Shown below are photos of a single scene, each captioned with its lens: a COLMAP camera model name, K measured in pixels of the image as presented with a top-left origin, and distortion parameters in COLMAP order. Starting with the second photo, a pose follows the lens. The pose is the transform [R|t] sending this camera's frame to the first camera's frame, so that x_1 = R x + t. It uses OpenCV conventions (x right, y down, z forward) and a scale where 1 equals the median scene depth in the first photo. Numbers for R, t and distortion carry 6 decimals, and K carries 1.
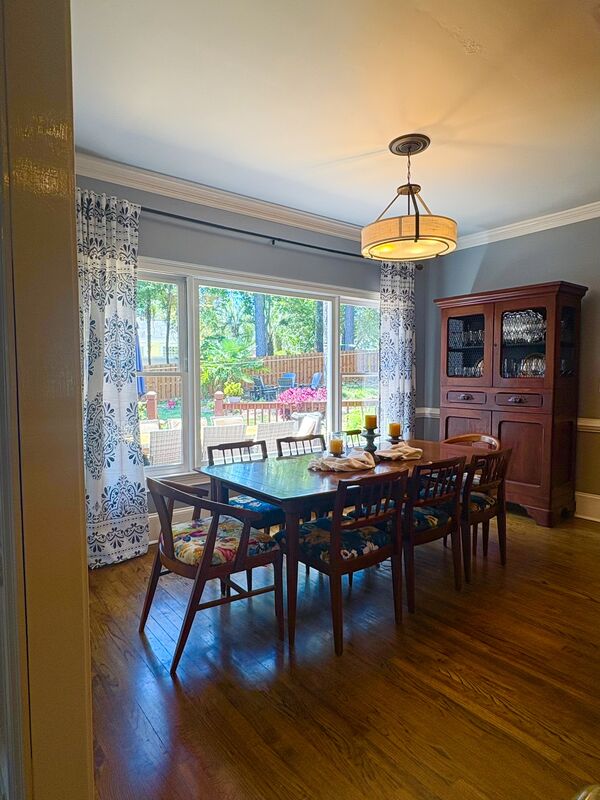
lens RADIAL K [[480.2, 0, 300.0], [0, 480.2, 400.0], [0, 0, 1]] dist [0.000226, -0.000123]
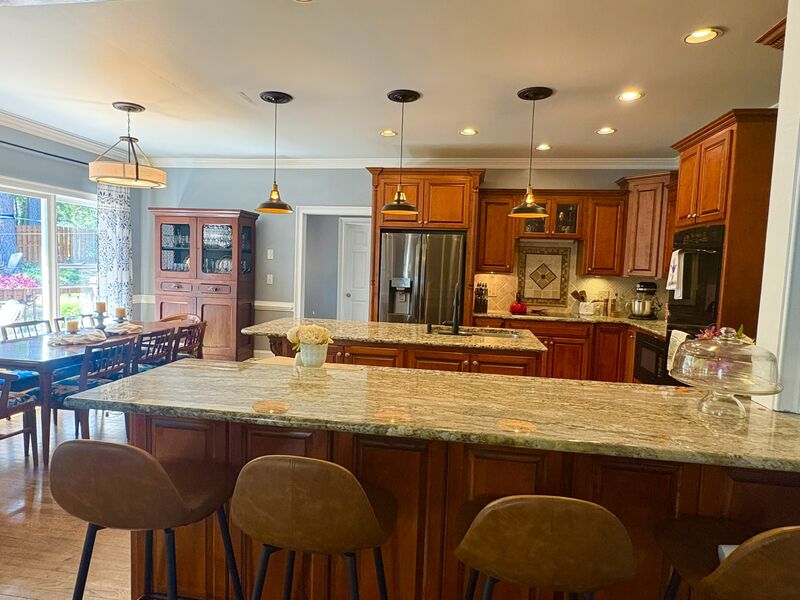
lens RADIAL K [[480.2, 0, 400.0], [0, 480.2, 300.0], [0, 0, 1]] dist [0.000226, -0.000123]
pose [[0.726550, -0.022385, 0.686749, -0.122475], [-0.002170, 0.999389, 0.034871, -0.017941], [-0.687110, -0.026826, 0.726058, -0.407336]]
